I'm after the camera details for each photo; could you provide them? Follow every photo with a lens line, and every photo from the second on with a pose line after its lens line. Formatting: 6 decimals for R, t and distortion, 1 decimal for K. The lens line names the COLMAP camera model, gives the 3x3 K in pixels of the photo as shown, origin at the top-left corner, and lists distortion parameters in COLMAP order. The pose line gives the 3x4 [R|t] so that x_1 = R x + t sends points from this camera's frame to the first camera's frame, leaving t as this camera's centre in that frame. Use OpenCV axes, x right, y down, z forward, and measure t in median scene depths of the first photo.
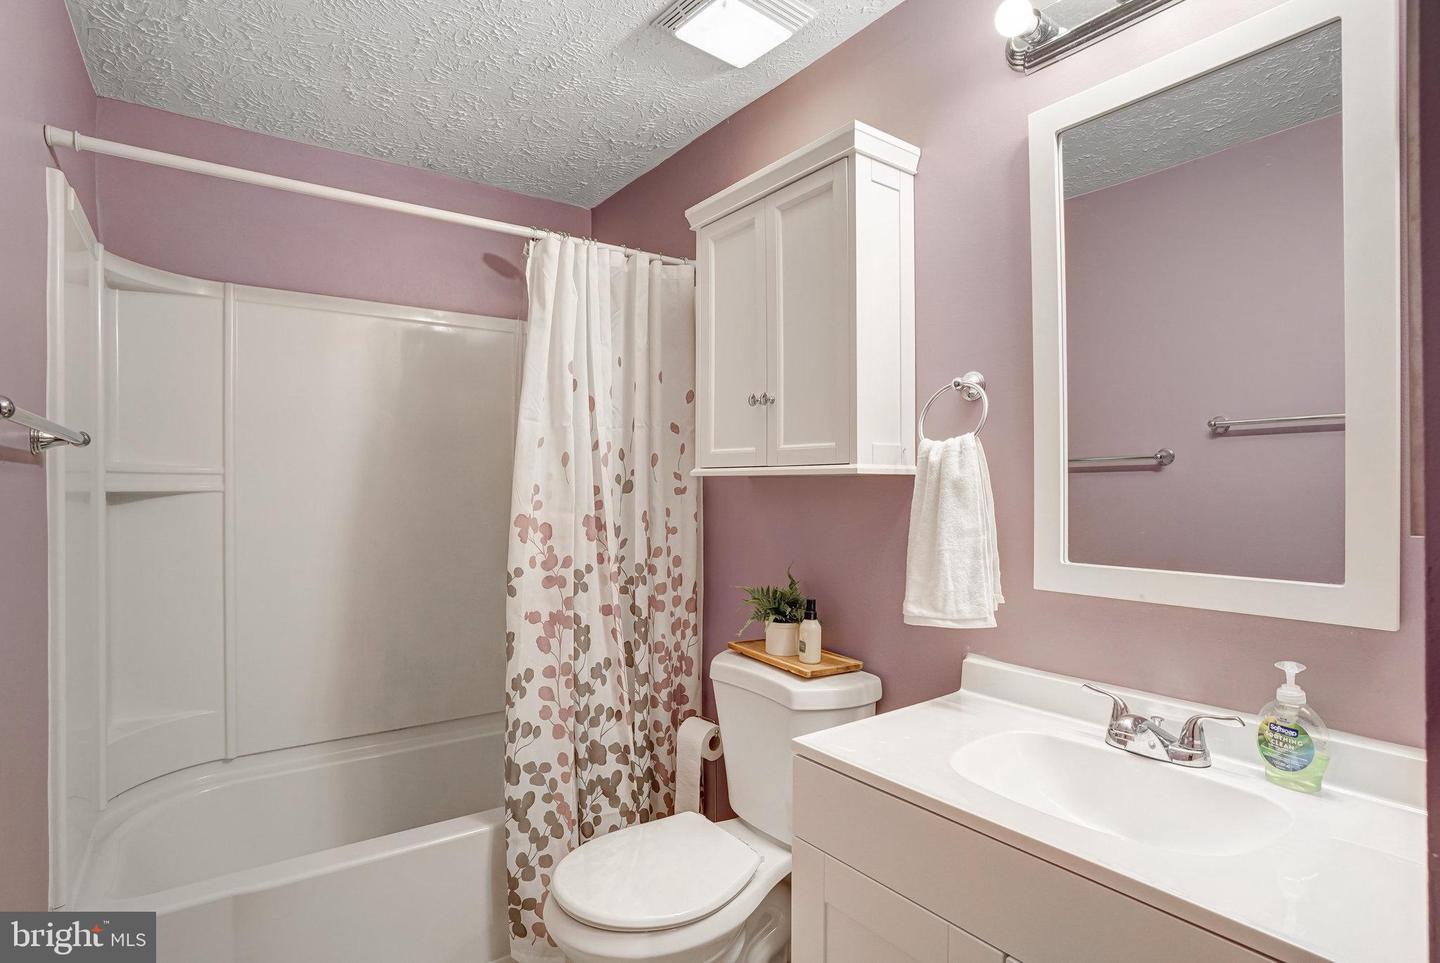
lens RADIAL K [[730.5, 0, 717.0], [0, 730.5, 487.4], [0, 0, 1]] dist [-0.039953, 0.007610]
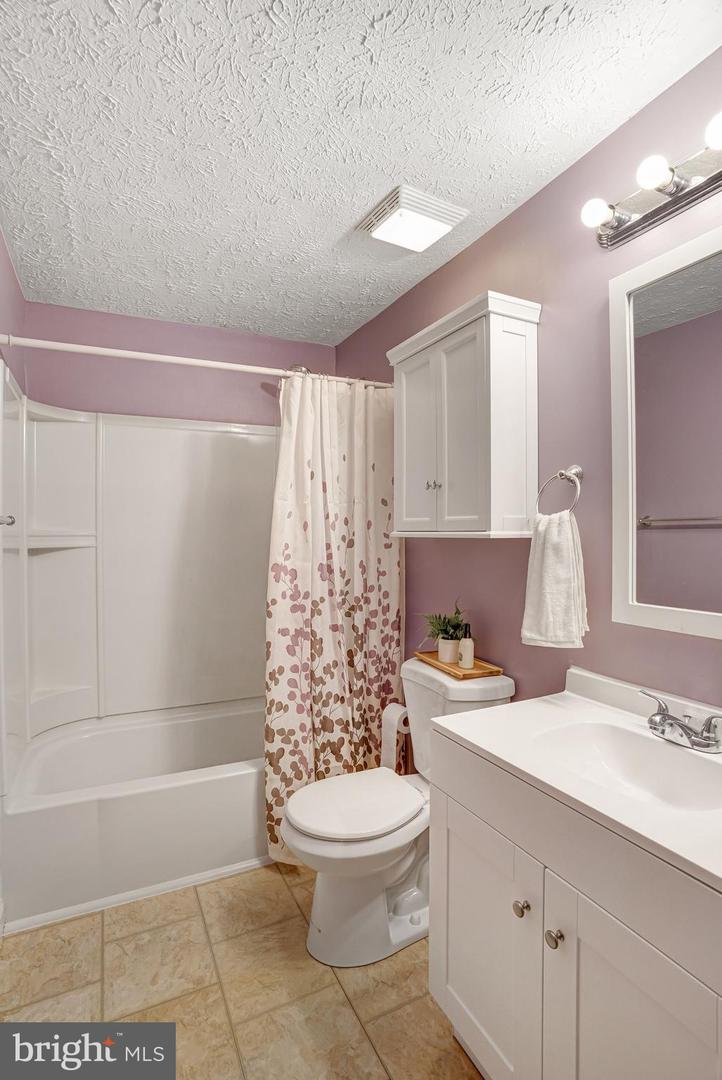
lens RADIAL K [[547.9, 0, 366.7], [0, 547.9, 536.6], [0, 0, 1]] dist [-0.039953, 0.007610]
pose [[0.986039, -0.004594, -0.166450, 0.108023], [0.005550, 0.999971, 0.005281, -0.023784], [0.166421, -0.006131, 0.986036, -0.084390]]
